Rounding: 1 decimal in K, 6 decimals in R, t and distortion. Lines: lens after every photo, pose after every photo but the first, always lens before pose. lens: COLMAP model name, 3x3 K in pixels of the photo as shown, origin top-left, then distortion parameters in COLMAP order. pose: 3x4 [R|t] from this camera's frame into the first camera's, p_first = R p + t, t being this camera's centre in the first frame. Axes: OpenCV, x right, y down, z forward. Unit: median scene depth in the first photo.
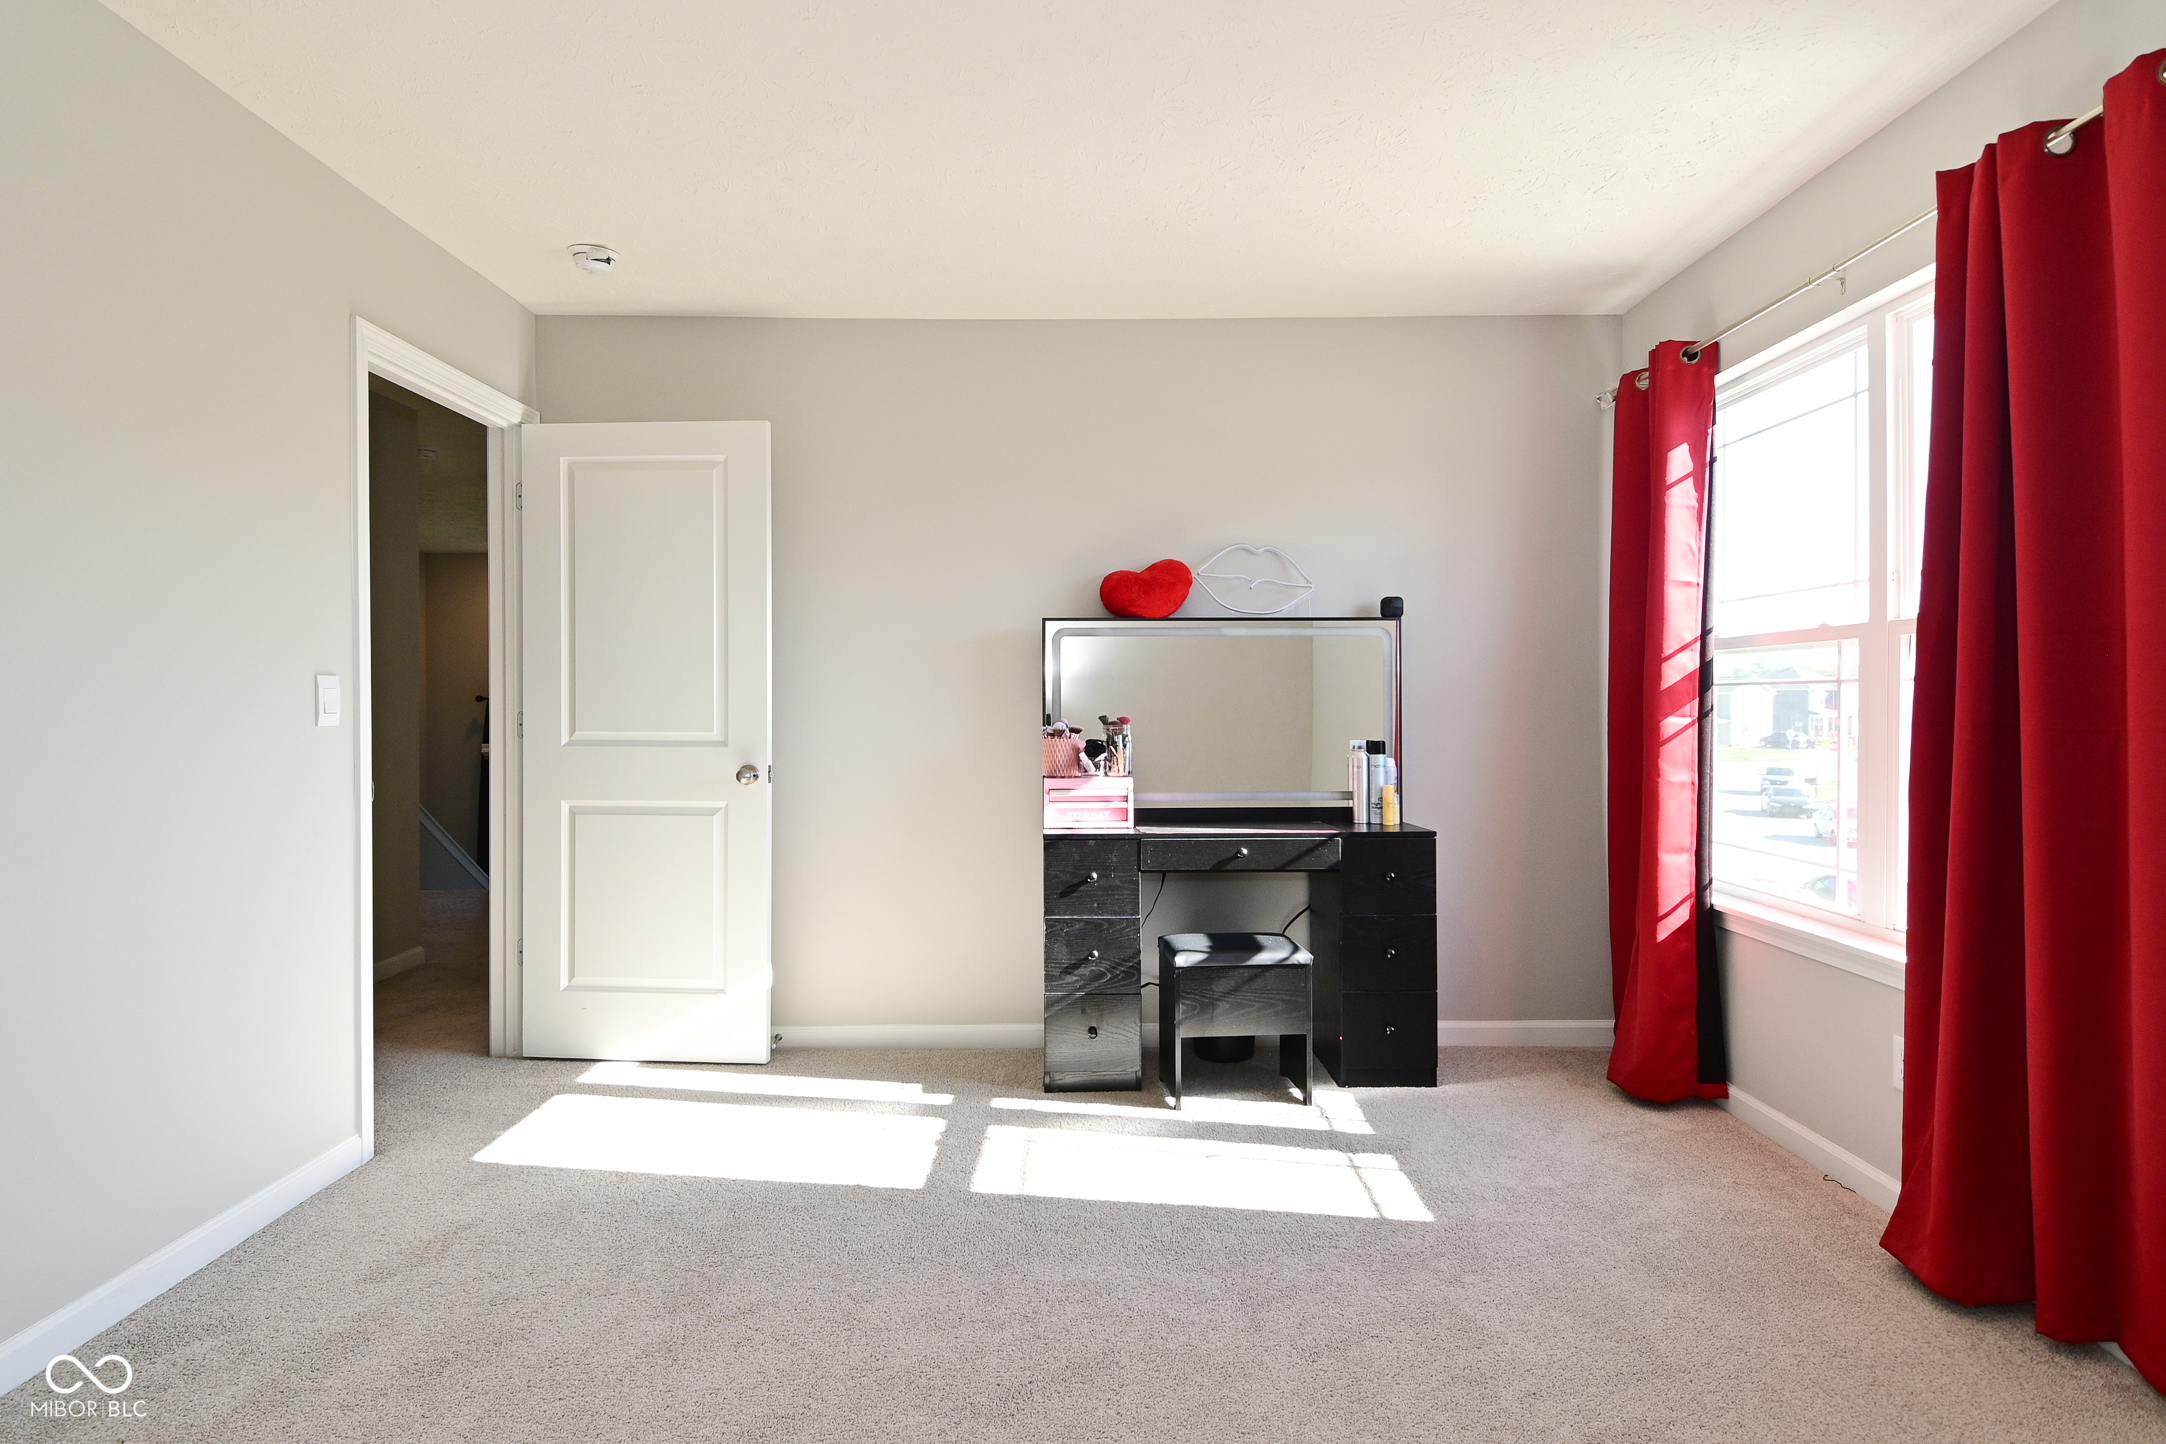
lens RADIAL K [[1120.0, 0, 1081.1], [0, 1120.0, 714.4], [0, 0, 1]] dist [0.037708, -0.046520]
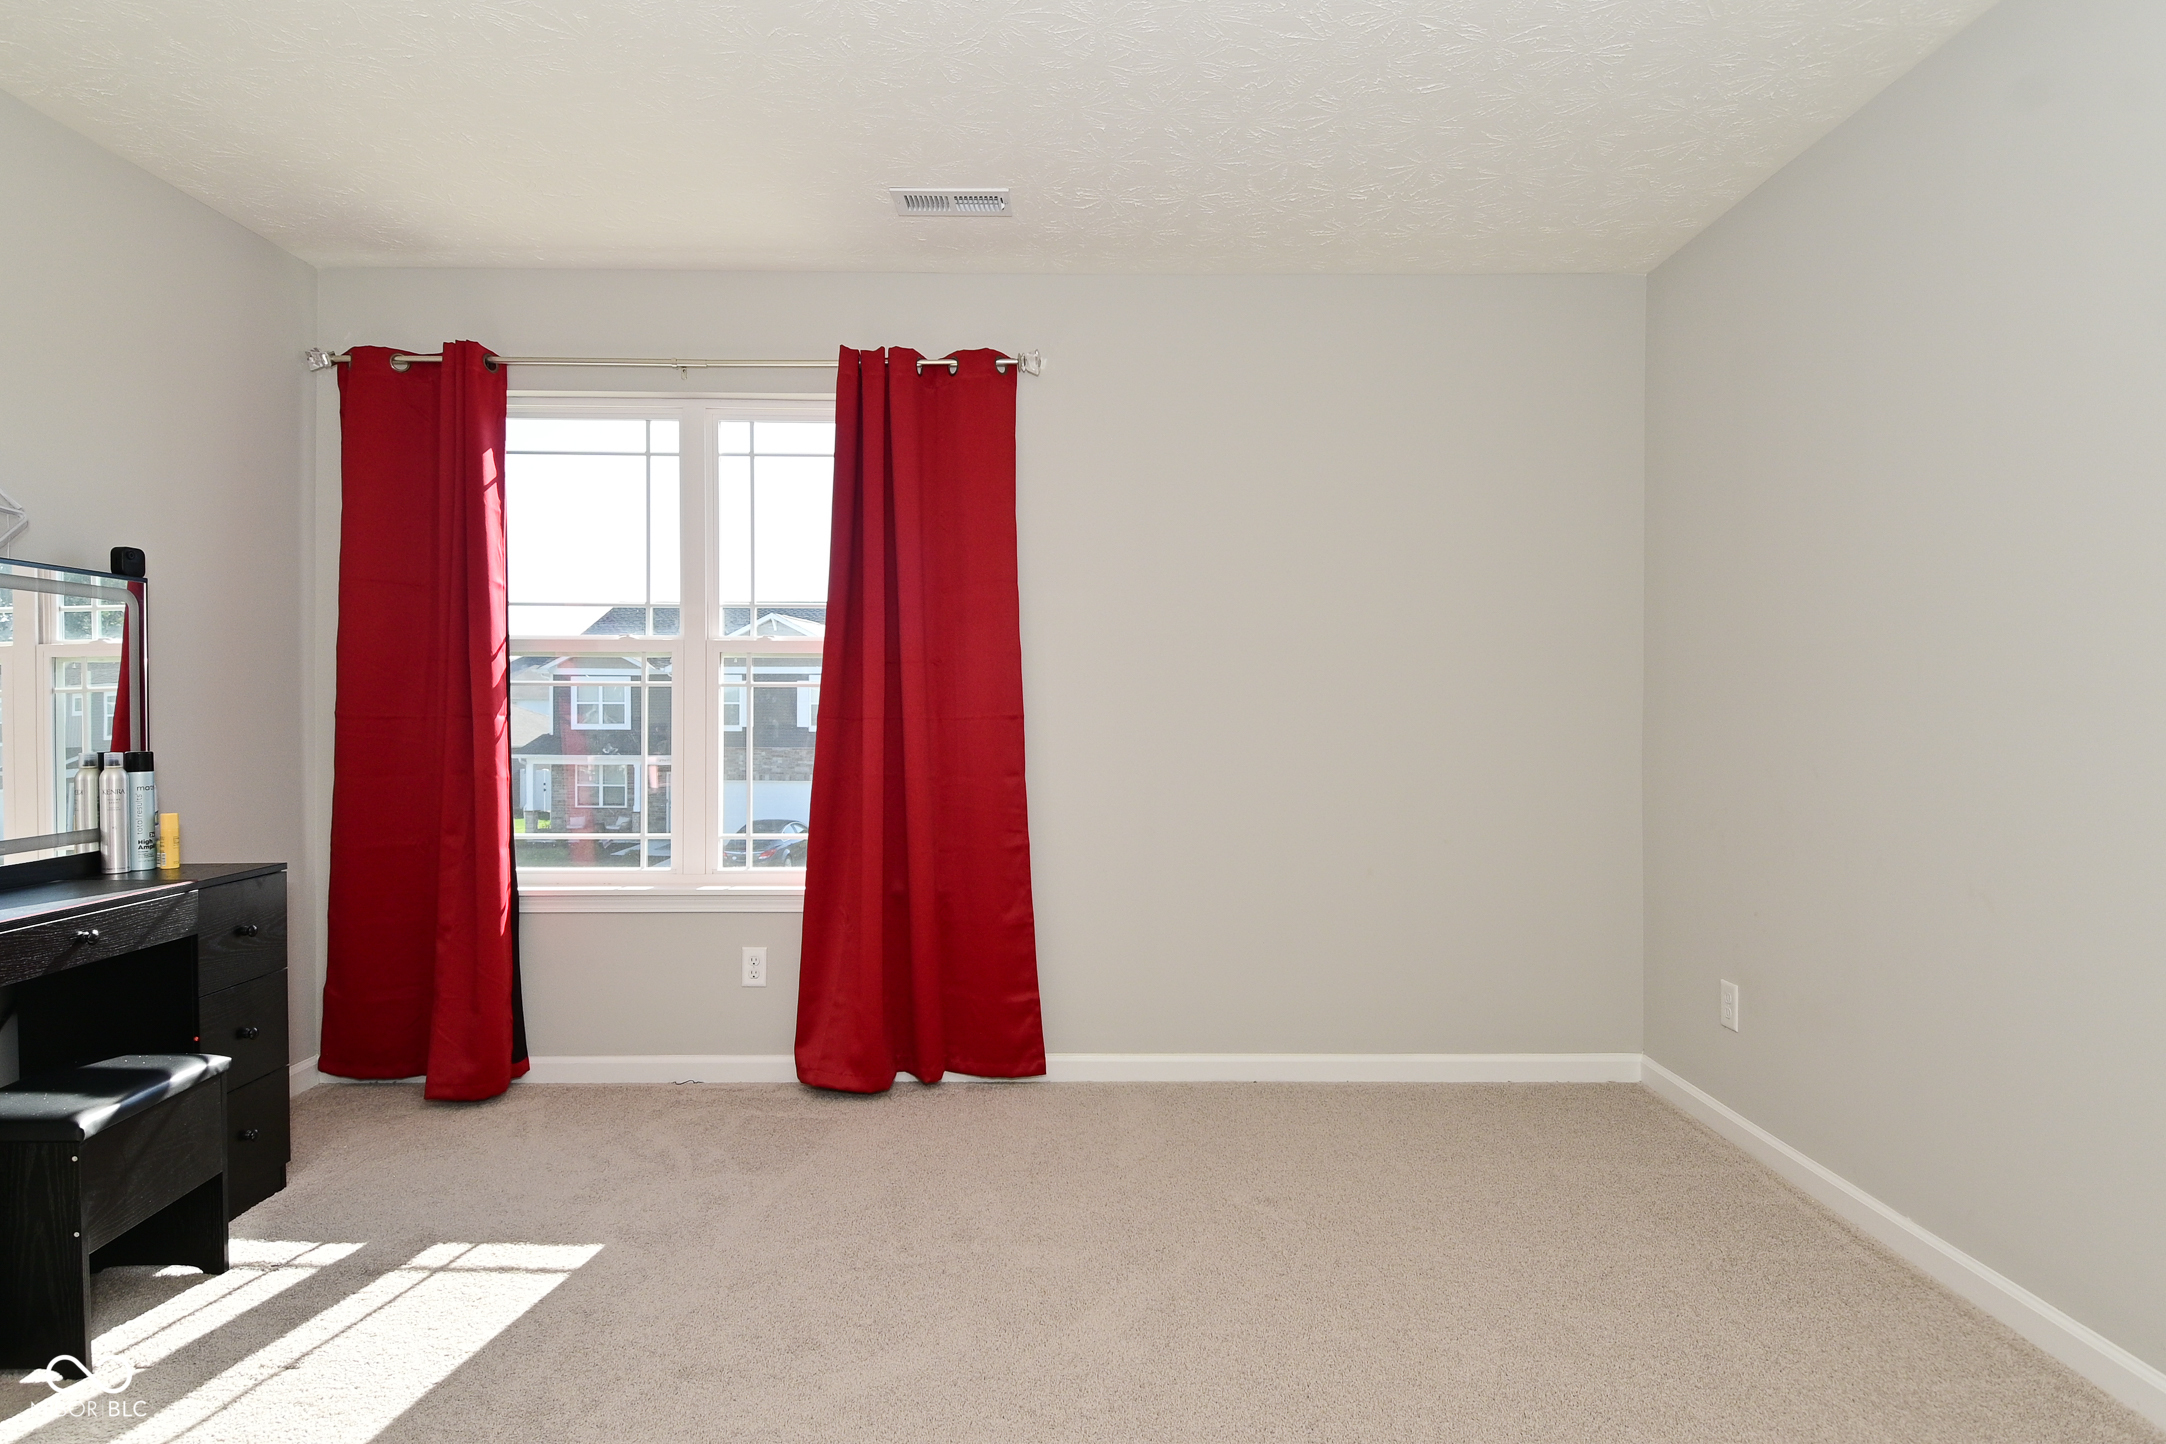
lens RADIAL K [[1120.0, 0, 1081.1], [0, 1120.0, 714.4], [0, 0, 1]] dist [0.037708, -0.046520]
pose [[-0.010159, 0.000275, 0.999948, -0.502601], [0.008116, 0.999967, -0.000192, 0.005515], [-0.999915, 0.008113, -0.010161, 0.475827]]
